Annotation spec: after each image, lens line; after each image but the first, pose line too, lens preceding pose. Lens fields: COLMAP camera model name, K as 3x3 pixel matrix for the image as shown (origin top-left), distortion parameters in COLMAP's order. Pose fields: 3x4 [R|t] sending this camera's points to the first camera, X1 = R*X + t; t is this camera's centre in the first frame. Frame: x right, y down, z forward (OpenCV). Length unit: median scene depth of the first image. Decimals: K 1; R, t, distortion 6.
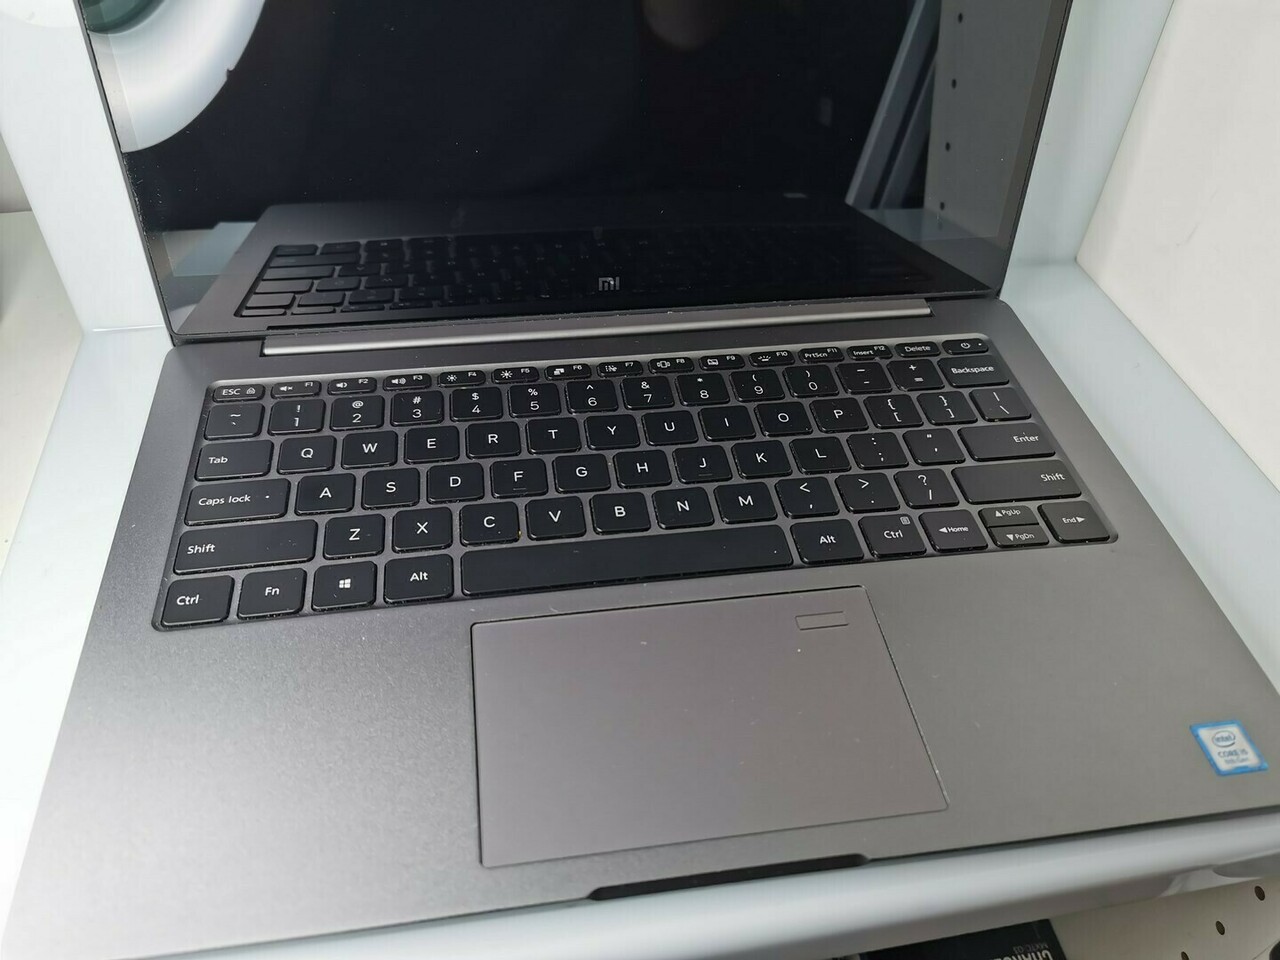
lens RADIAL K [[1044.3, 0, 640.0], [0, 1044.3, 480.0], [0, 0, 1]] dist [0.059483, -0.003455]
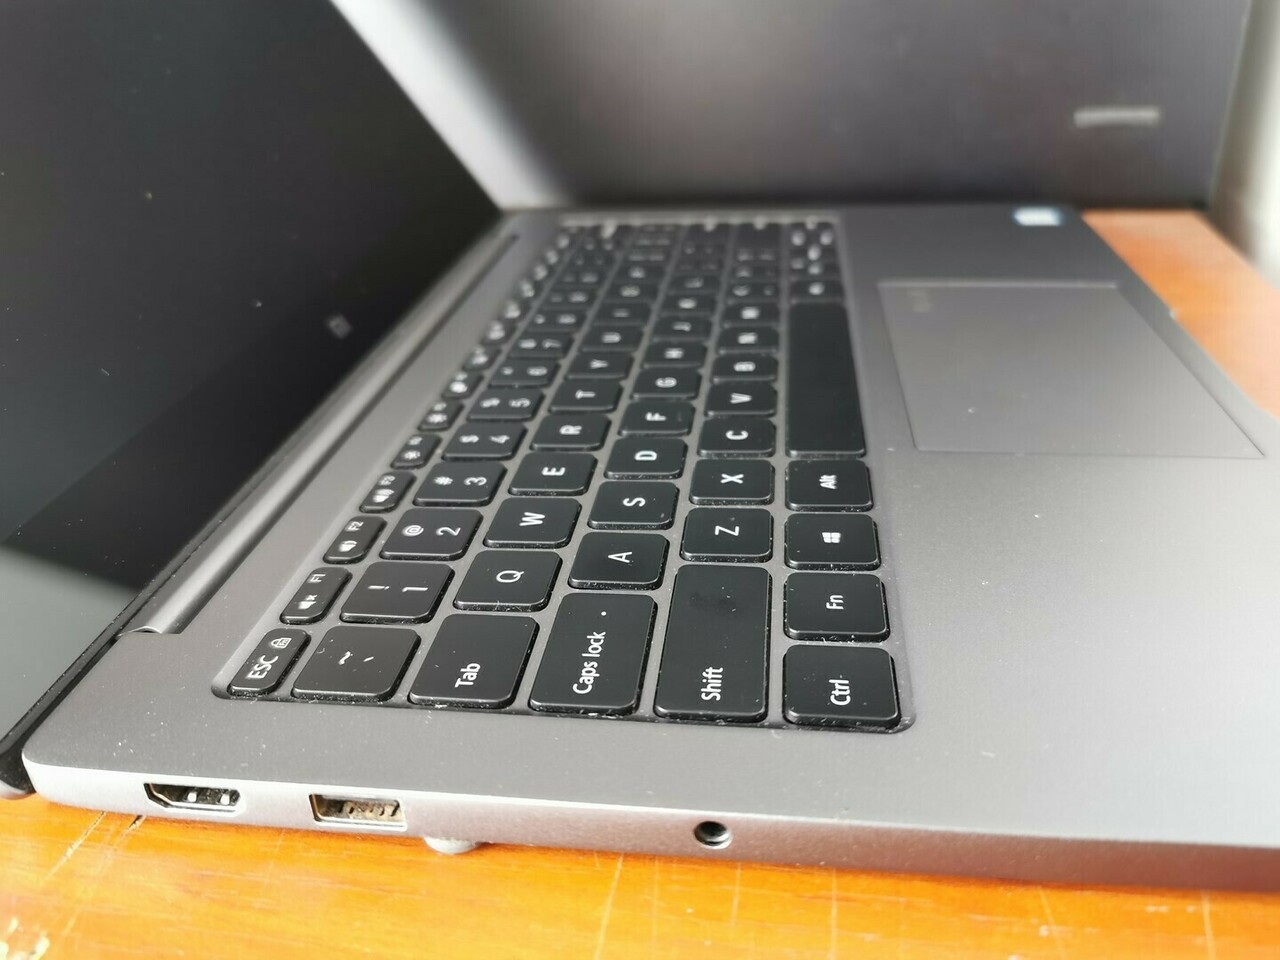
lens RADIAL K [[1044.3, 0, 640.0], [0, 1044.3, 480.0], [0, 0, 1]] dist [0.059483, -0.003455]
pose [[0.265624, -0.499314, 0.824699, -0.685261], [0.706855, 0.682575, 0.185598, -0.107896], [-0.655591, 0.533644, 0.534251, 0.585168]]
